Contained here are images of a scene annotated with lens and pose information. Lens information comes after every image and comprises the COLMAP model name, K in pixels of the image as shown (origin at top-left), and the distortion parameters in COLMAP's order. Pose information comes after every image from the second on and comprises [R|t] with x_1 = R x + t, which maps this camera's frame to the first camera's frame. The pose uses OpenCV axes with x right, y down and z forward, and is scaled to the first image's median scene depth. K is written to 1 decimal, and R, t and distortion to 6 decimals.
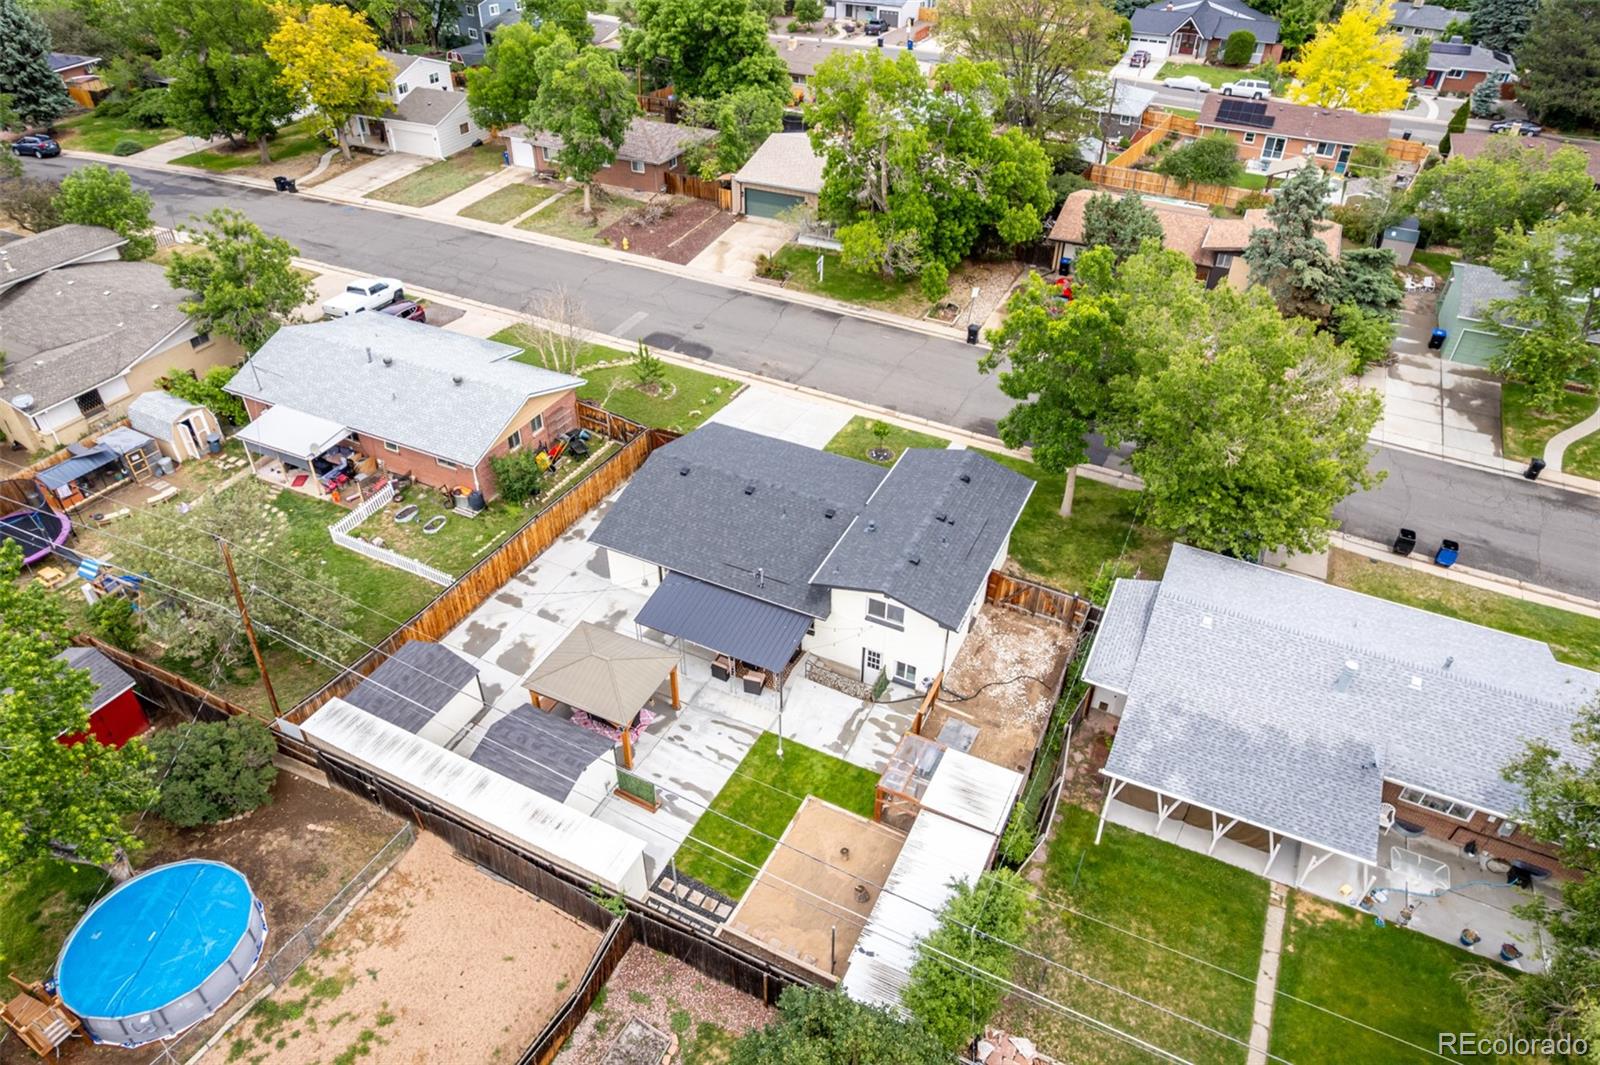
lens RADIAL K [[1025.5, 0, 807.8], [0, 1025.5, 526.0], [0, 0, 1]] dist [-0.073718, 0.063010]
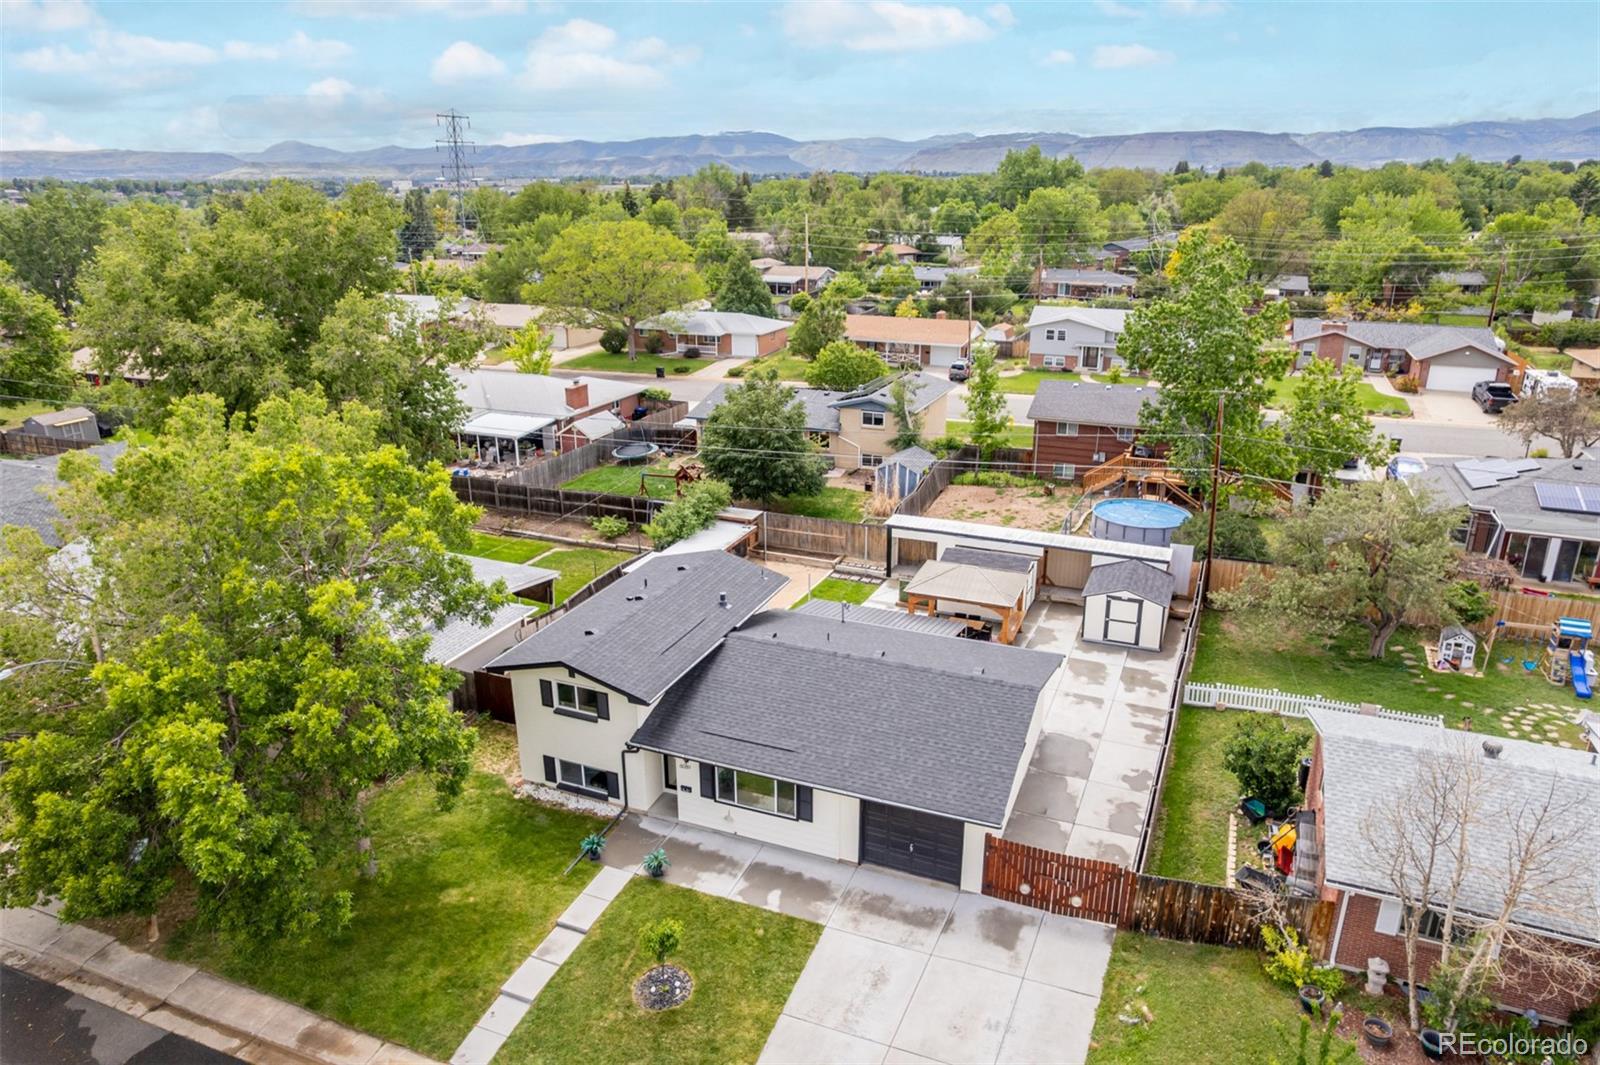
lens RADIAL K [[1025.5, 0, 801.3], [0, 1025.5, 537.4], [0, 0, 1]] dist [-0.073718, 0.063010]
pose [[-0.998462, 0.012896, -0.053928, 0.051095], [-0.037713, 0.555046, 0.830964, -0.922637], [0.040649, 0.831720, -0.553705, 1.766424]]
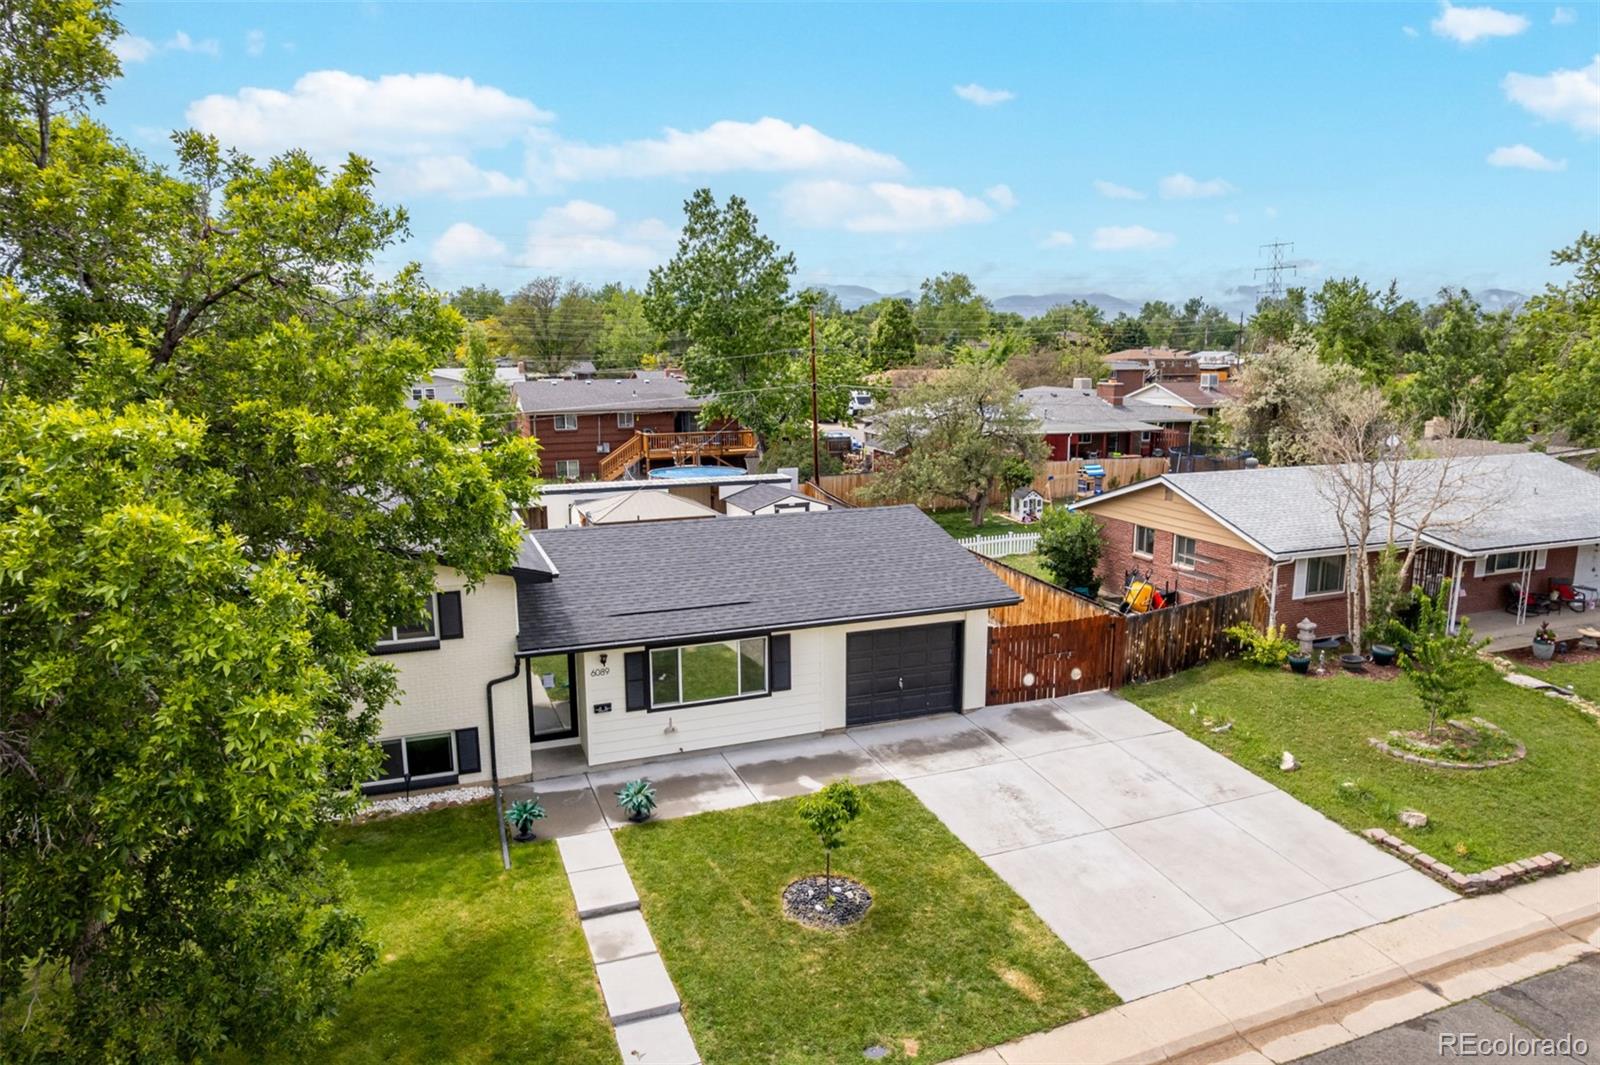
lens RADIAL K [[1025.5, 0, 801.0], [0, 1025.5, 534.4], [0, 0, 1]] dist [-0.073718, 0.063010]
pose [[-0.688631, 0.128283, -0.713675, 0.450734], [-0.437651, 0.711207, 0.550133, -0.501386], [0.578143, 0.691179, -0.433616, 1.707886]]
